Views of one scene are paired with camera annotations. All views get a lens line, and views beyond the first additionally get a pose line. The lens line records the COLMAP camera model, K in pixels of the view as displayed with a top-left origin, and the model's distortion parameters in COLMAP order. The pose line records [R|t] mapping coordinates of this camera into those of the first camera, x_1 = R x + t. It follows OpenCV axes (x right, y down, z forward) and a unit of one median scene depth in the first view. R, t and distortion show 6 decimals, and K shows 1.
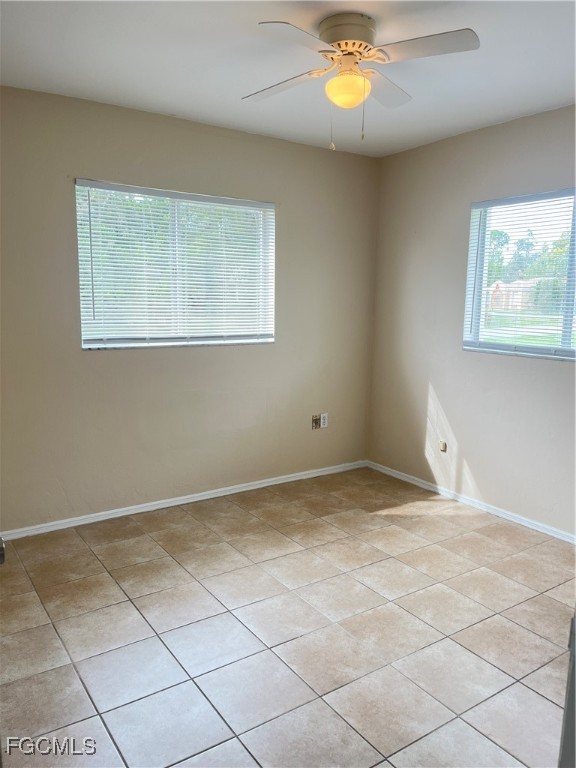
lens RADIAL K [[577.0, 0, 293.1], [0, 577.0, 377.5], [0, 0, 1]] dist [0.053212, -0.081841]
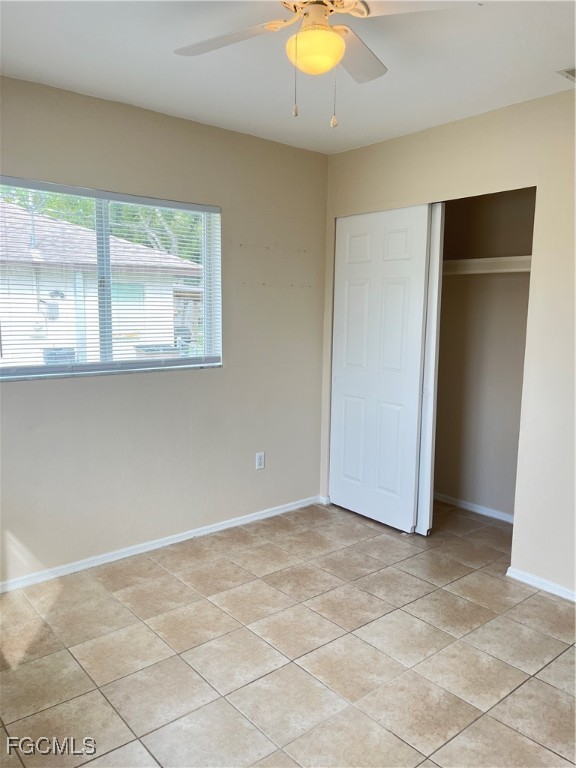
lens RADIAL K [[577.0, 0, 290.2], [0, 577.0, 383.8], [0, 0, 1]] dist [0.053212, -0.081841]
pose [[-0.102252, -0.141527, 0.984639, -0.478850], [0.124038, 0.980289, 0.153782, -0.118879], [-0.986995, 0.137857, -0.082682, 0.773244]]
